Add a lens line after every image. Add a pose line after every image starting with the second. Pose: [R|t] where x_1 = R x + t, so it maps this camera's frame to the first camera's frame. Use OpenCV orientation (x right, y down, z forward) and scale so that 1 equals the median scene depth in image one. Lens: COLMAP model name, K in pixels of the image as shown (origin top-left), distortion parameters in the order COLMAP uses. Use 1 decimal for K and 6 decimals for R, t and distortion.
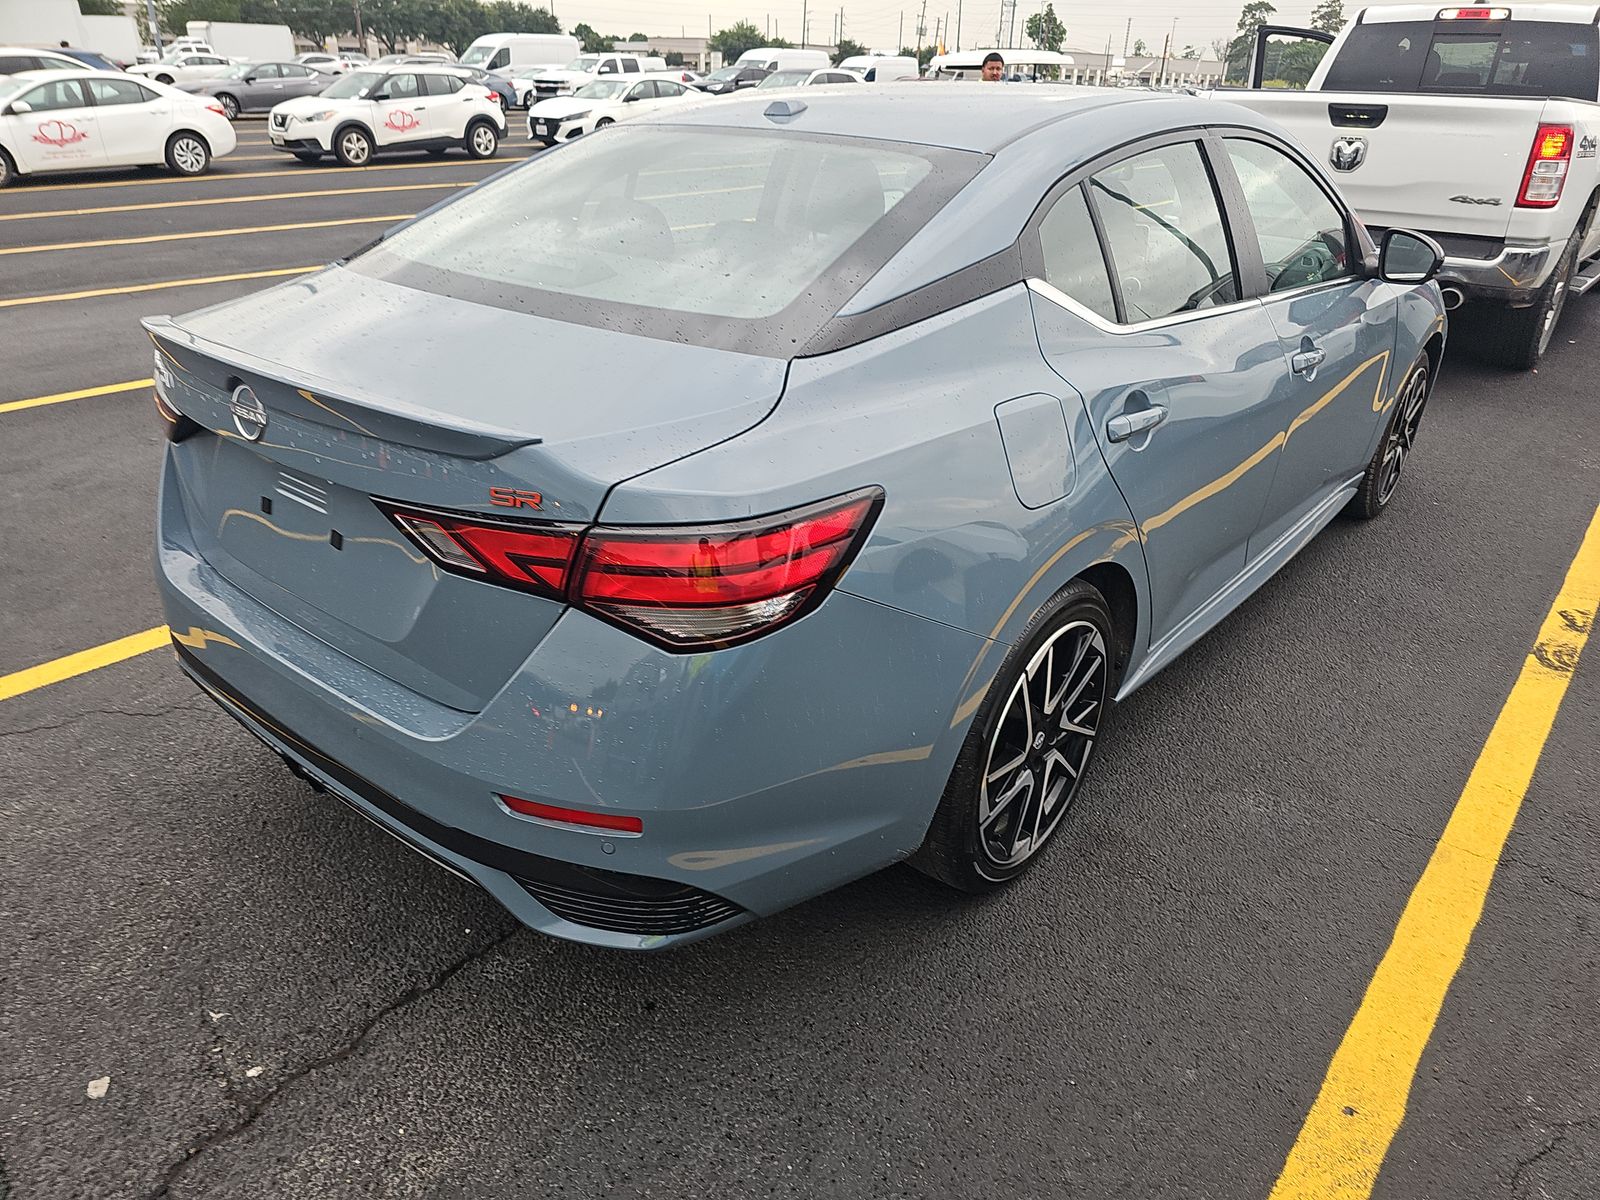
lens RADIAL K [[1064.0, 0, 794.1], [0, 1064.0, 597.1], [0, 0, 1]] dist [0.009928, -0.011503]
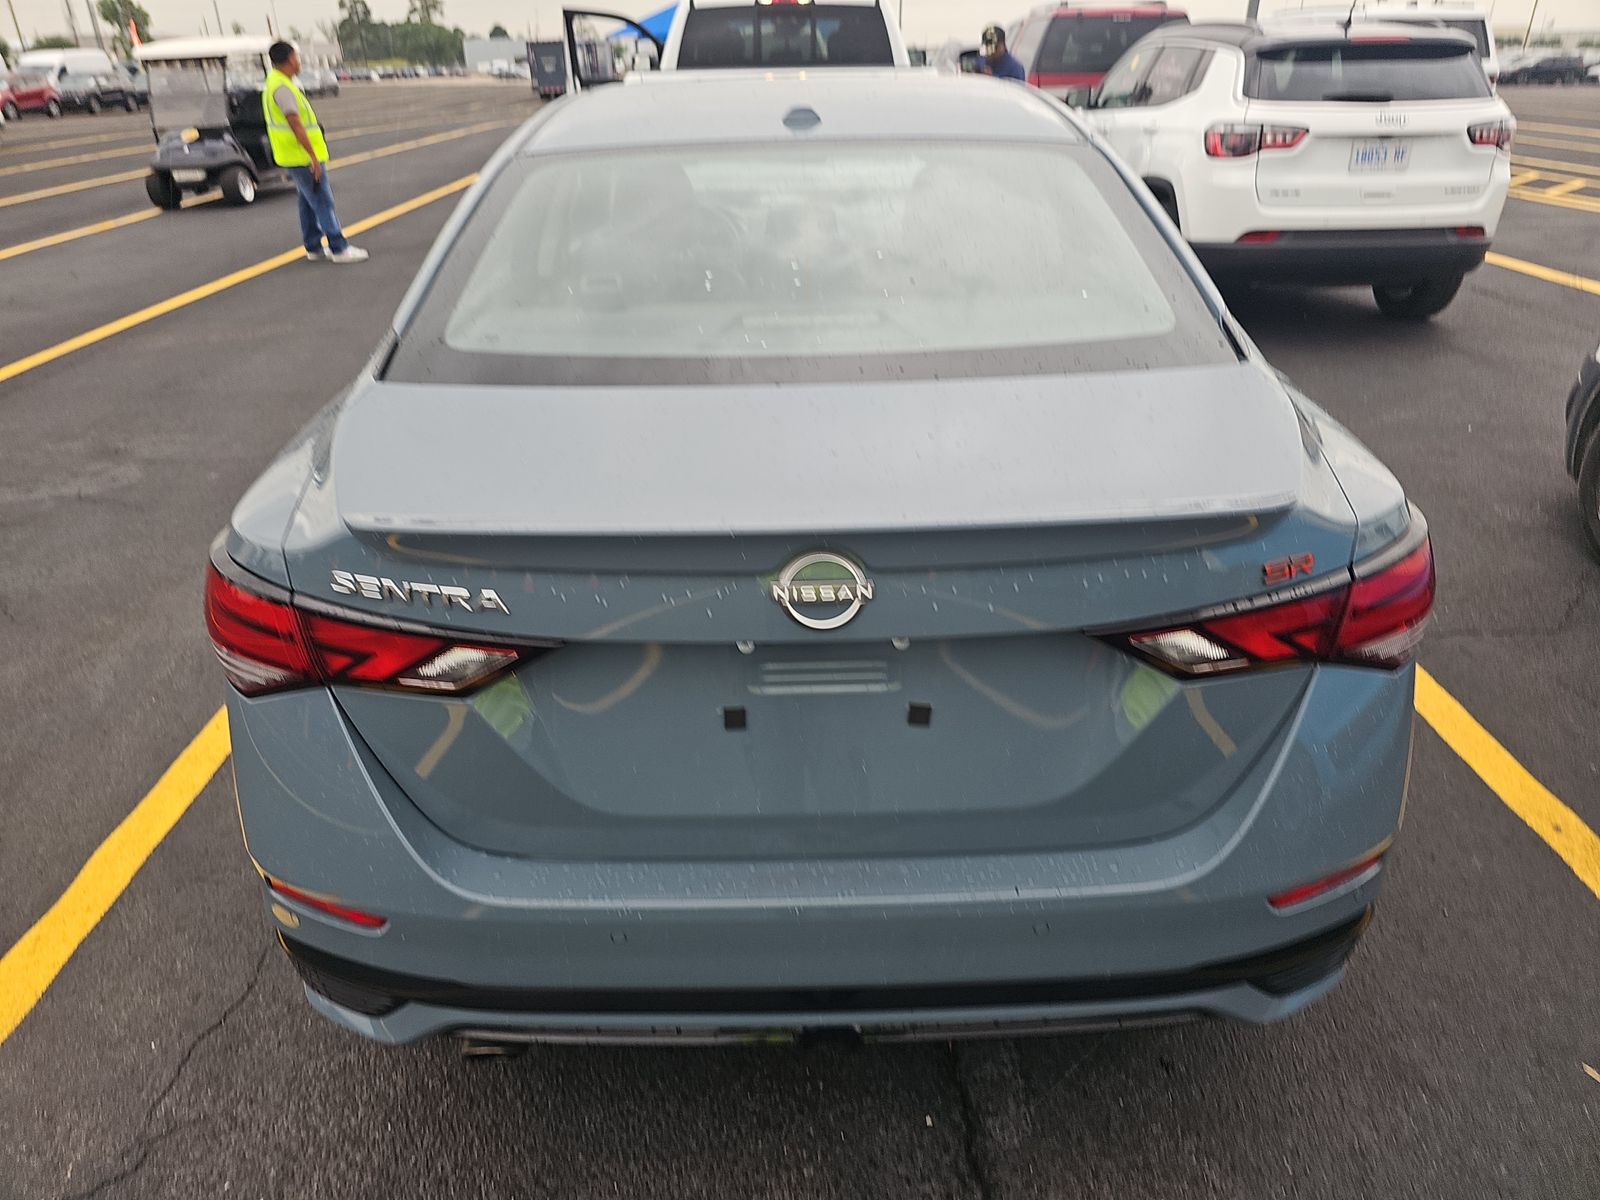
lens RADIAL K [[1064.0, 0, 798.3], [0, 1064.0, 591.6], [0, 0, 1]] dist [0.009928, -0.011503]
pose [[0.764159, -0.311518, 0.564816, -0.325315], [0.304380, 0.946173, 0.110044, -0.089782], [-0.568695, 0.087828, 0.817846, 0.152639]]
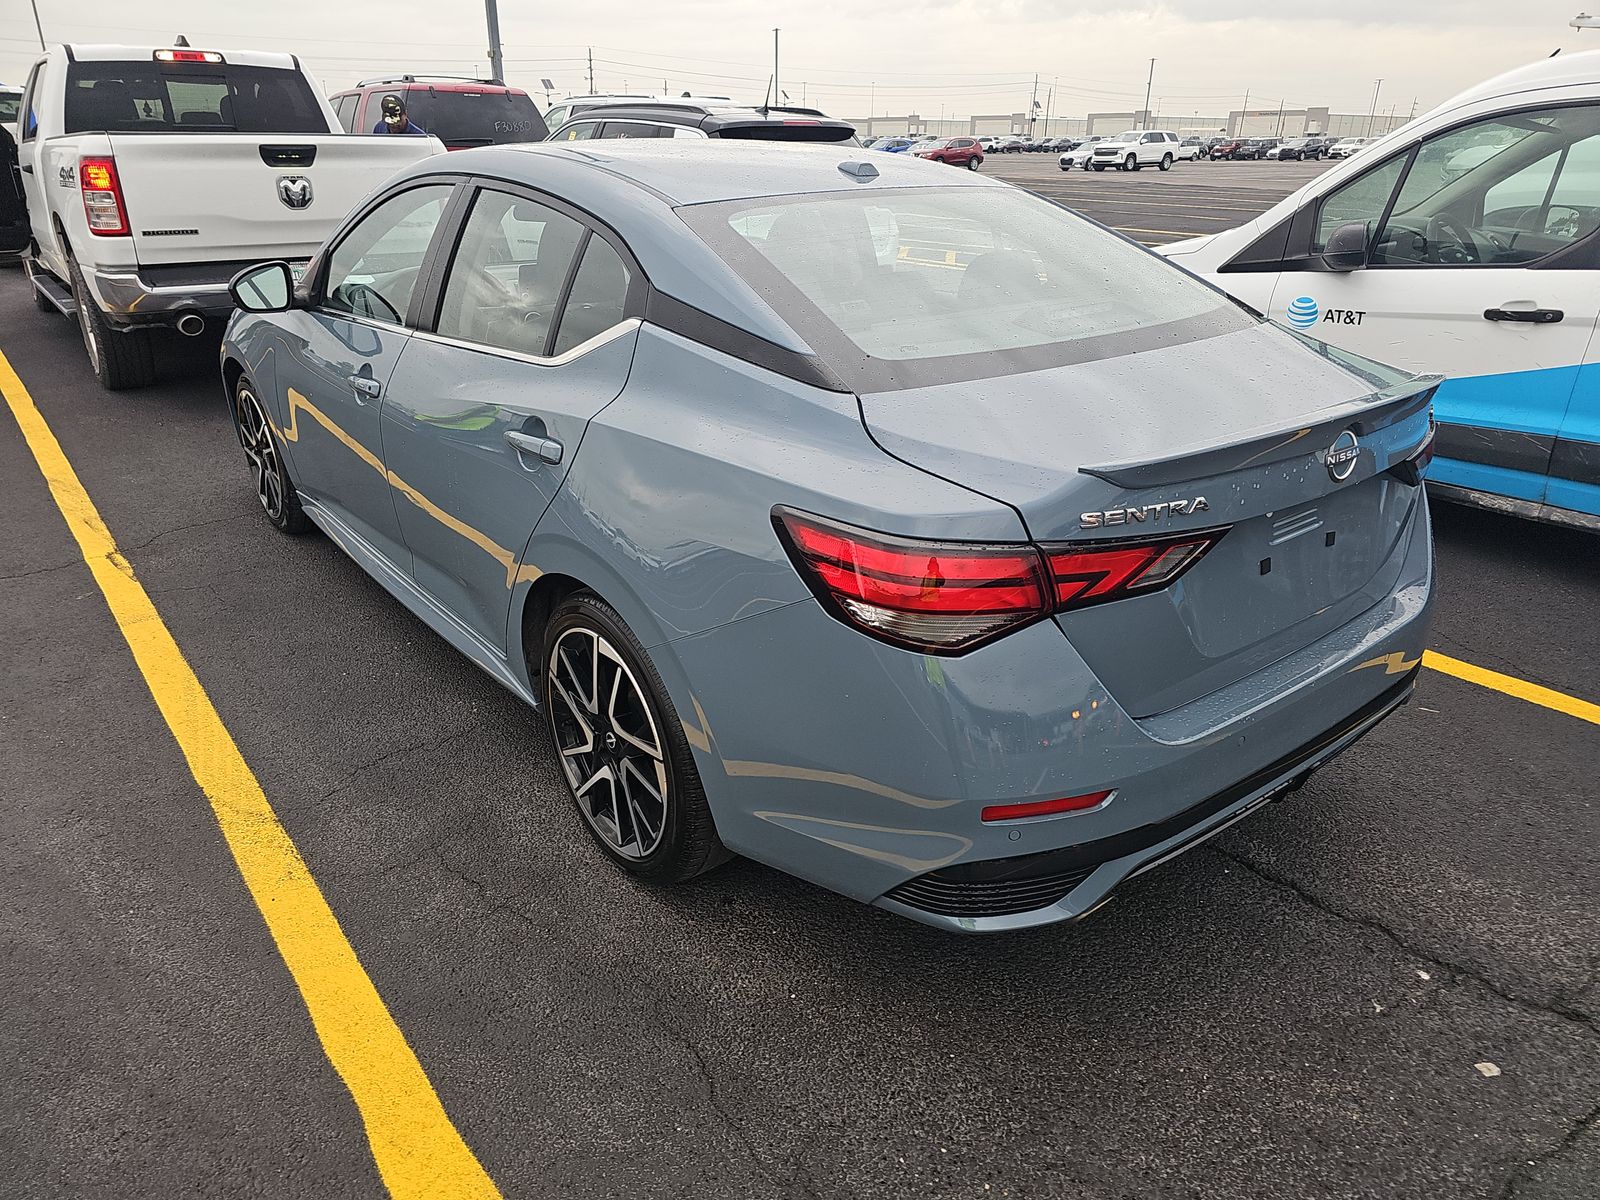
lens RADIAL K [[1064.0, 0, 801.4], [0, 1064.0, 599.1], [0, 0, 1]] dist [0.009928, -0.011503]
pose [[0.213479, -0.401473, 0.890644, -0.592172], [0.418275, 0.861437, 0.288051, -0.211170], [-0.882878, 0.311041, 0.351825, 0.406847]]
